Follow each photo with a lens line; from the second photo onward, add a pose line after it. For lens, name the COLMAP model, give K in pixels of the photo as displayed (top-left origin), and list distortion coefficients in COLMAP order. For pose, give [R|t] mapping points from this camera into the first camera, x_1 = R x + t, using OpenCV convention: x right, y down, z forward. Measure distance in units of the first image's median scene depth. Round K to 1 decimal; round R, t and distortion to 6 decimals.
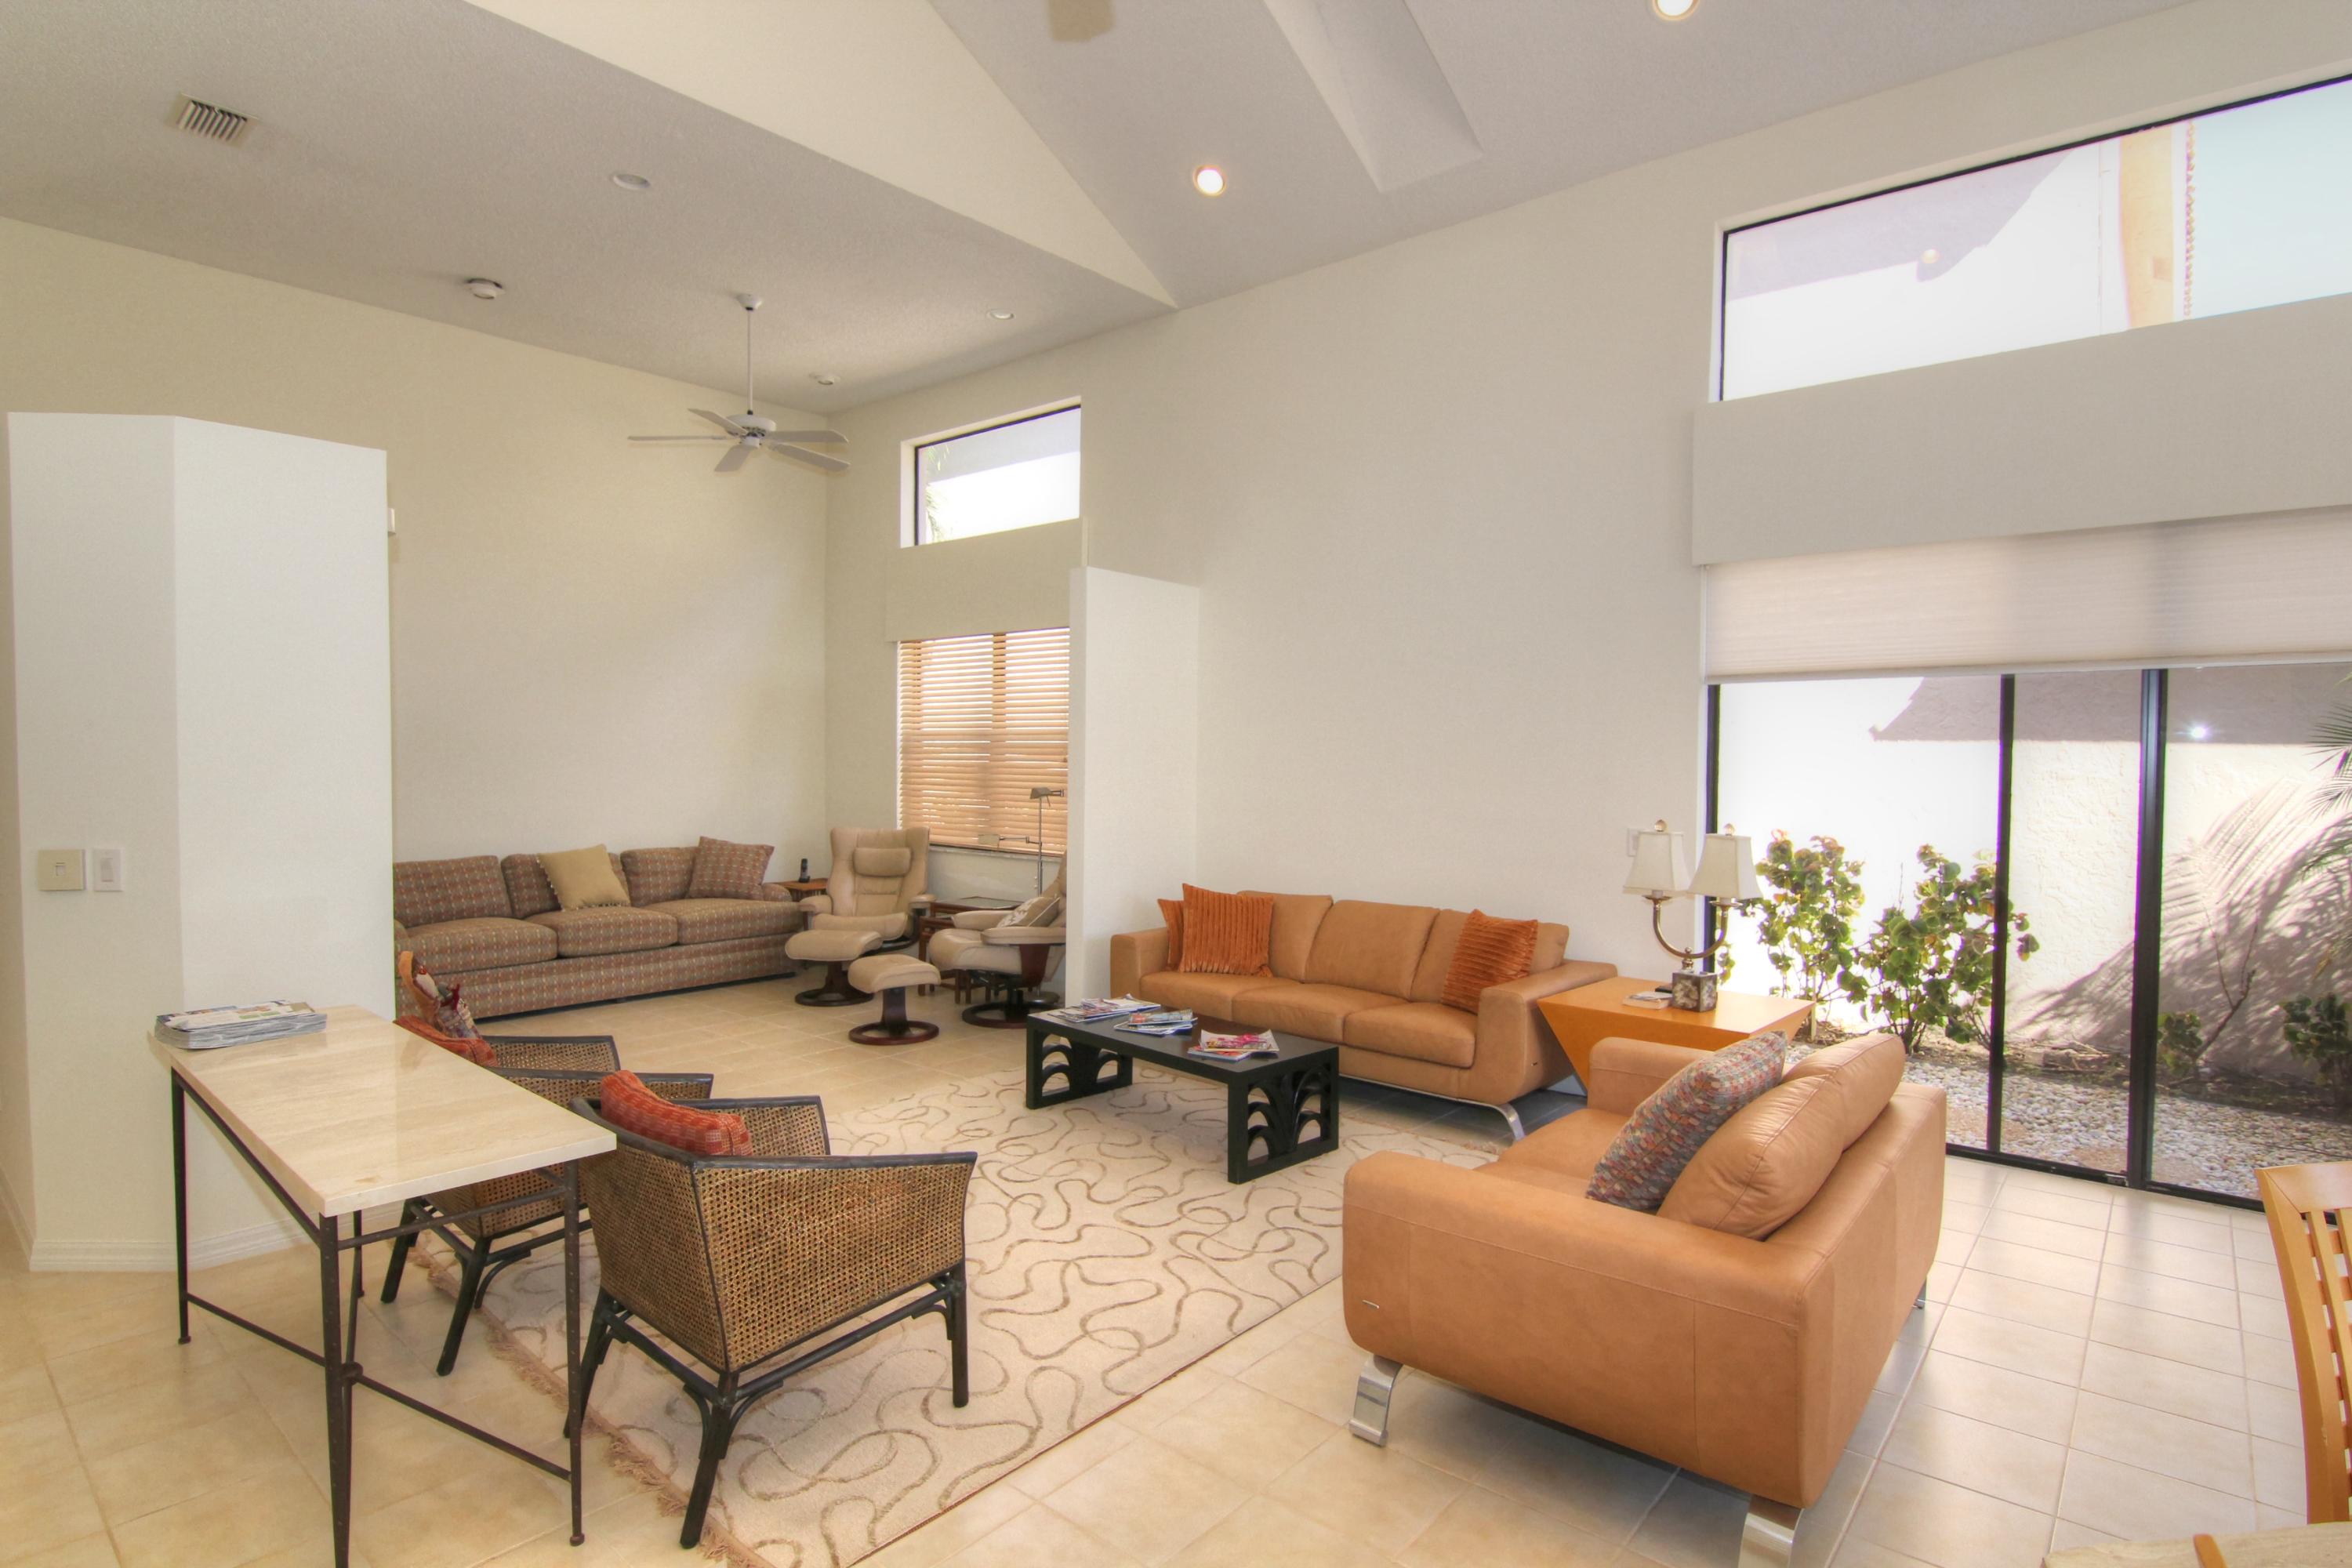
lens RADIAL K [[1203.0, 0, 1176.7], [0, 1203.0, 790.5], [0, 0, 1]] dist [-0.023513, 0.000467]
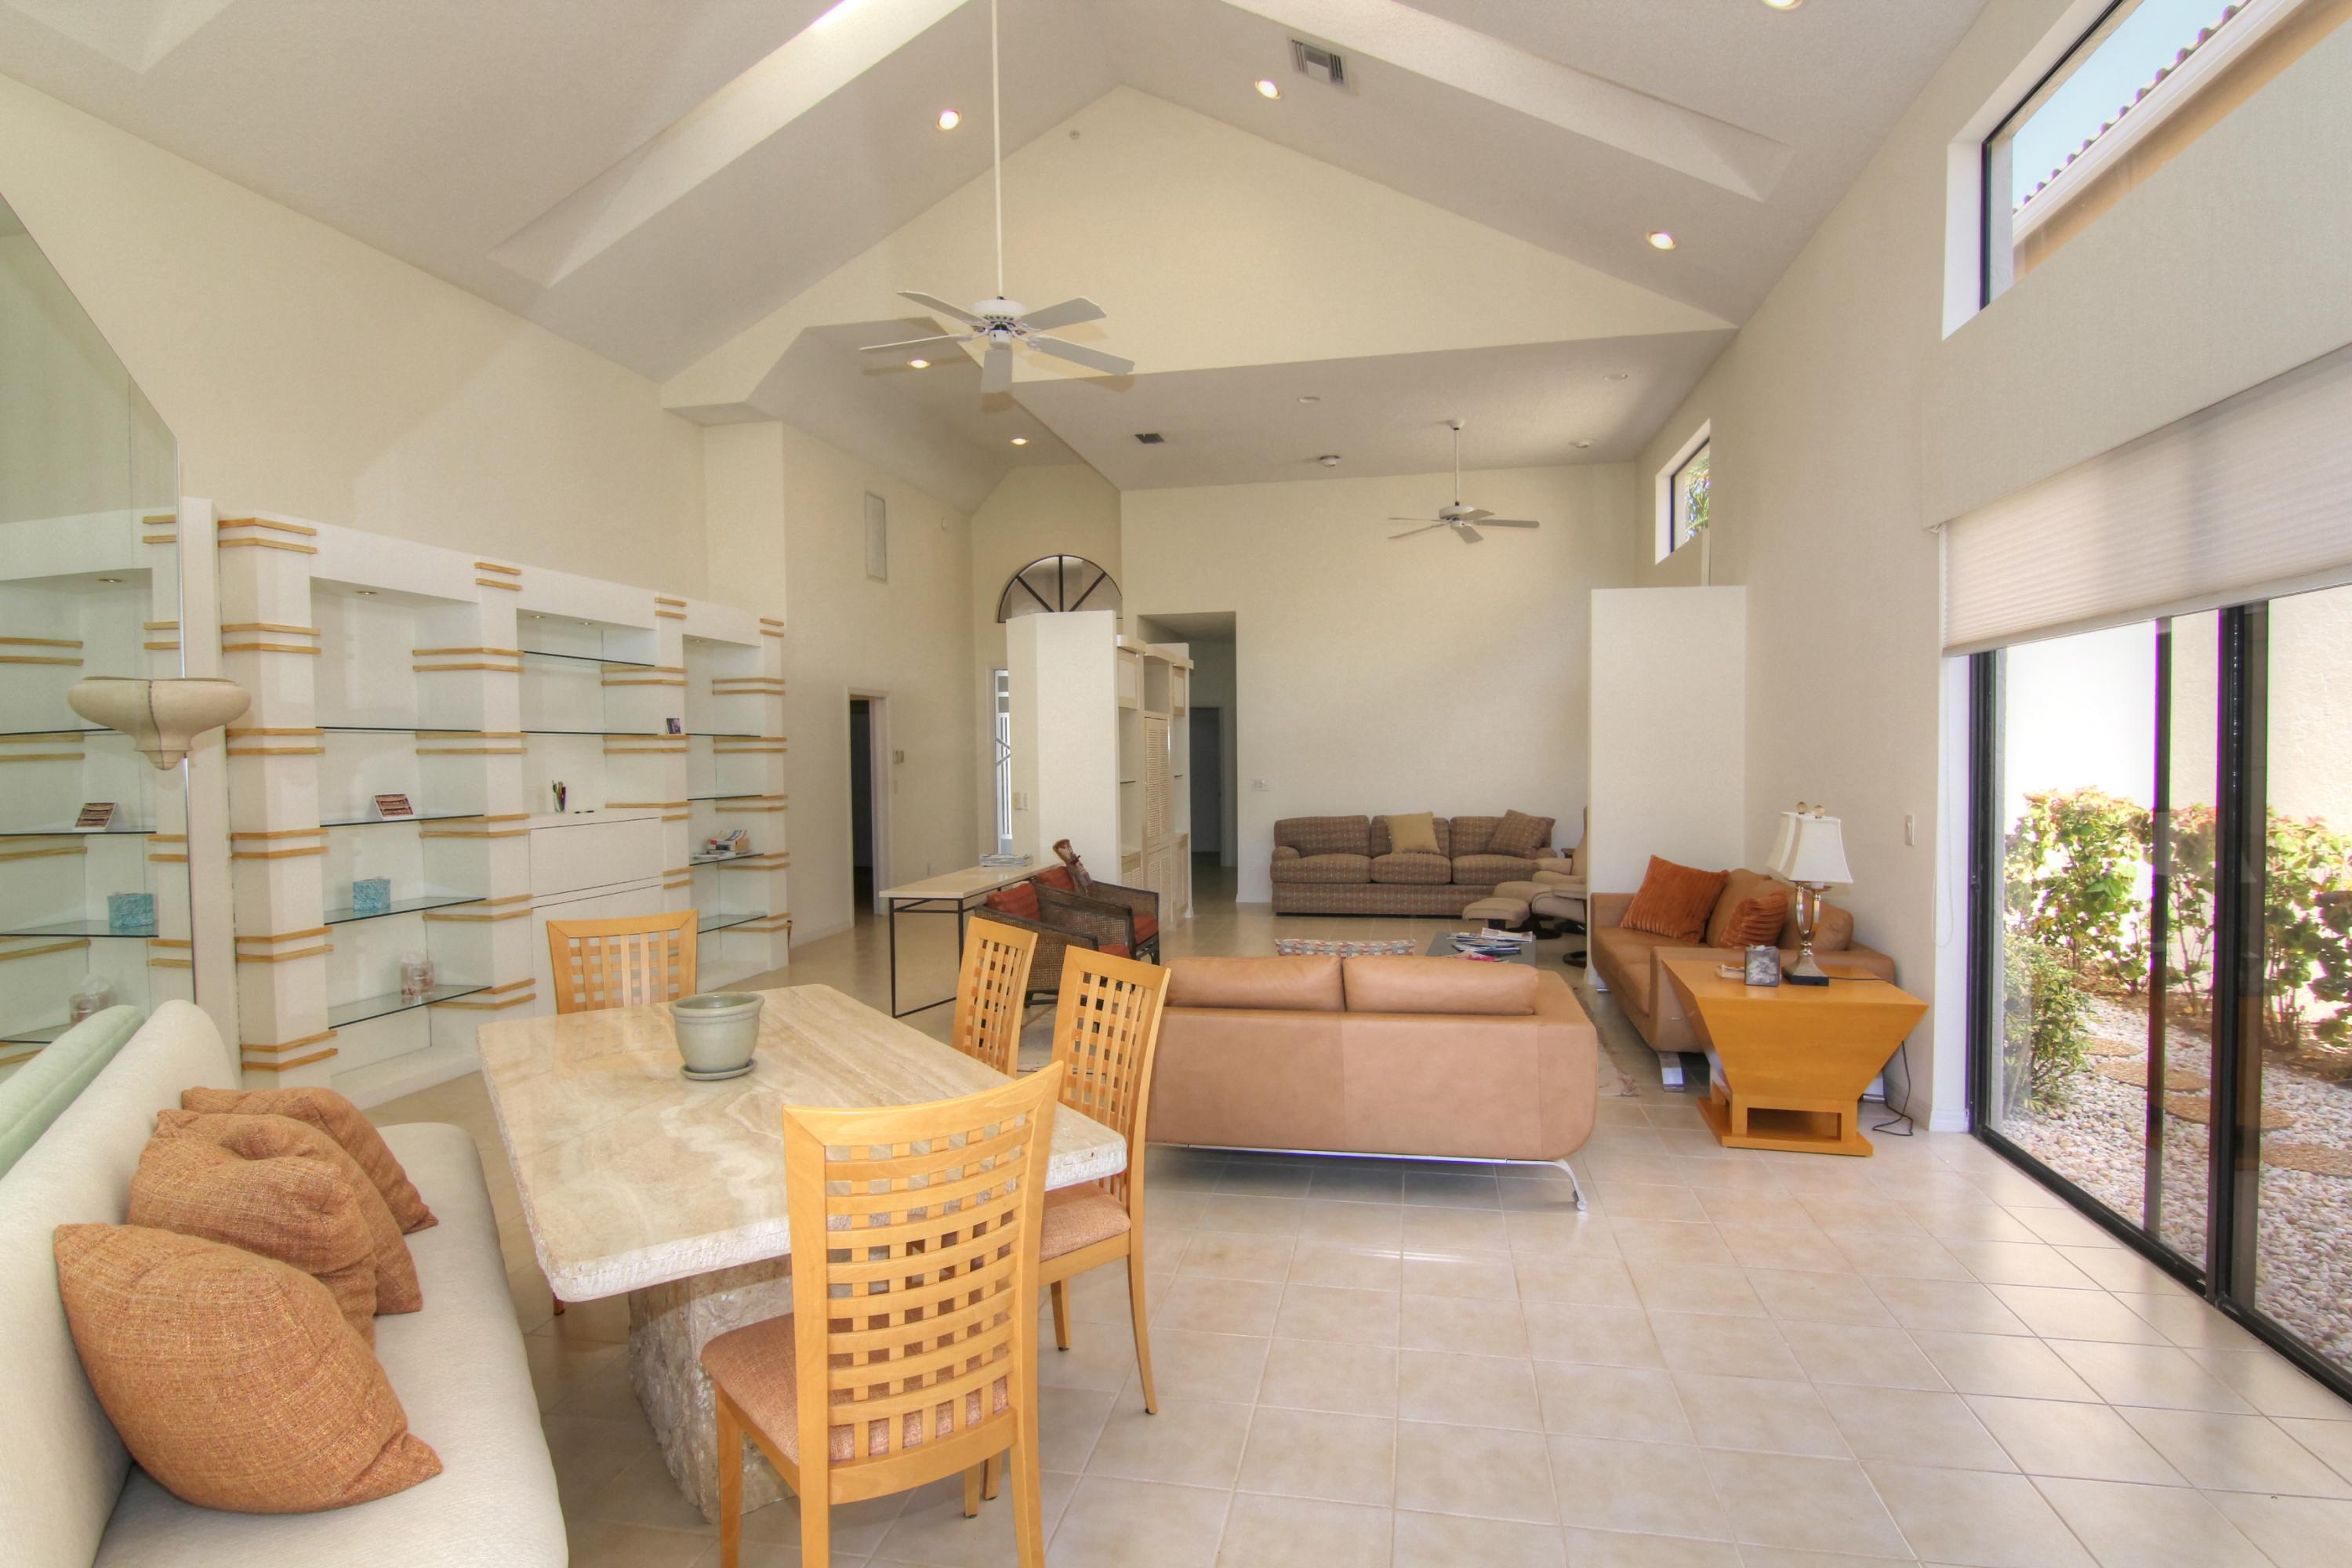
lens RADIAL K [[1203.0, 0, 1176.7], [0, 1203.0, 790.5], [0, 0, 1]] dist [-0.023513, 0.000467]
pose [[0.465198, 0.015963, -0.885063, 0.728026], [-0.012630, 0.999855, 0.011395, 0.007719], [0.885117, 0.005877, 0.465332, 0.059143]]
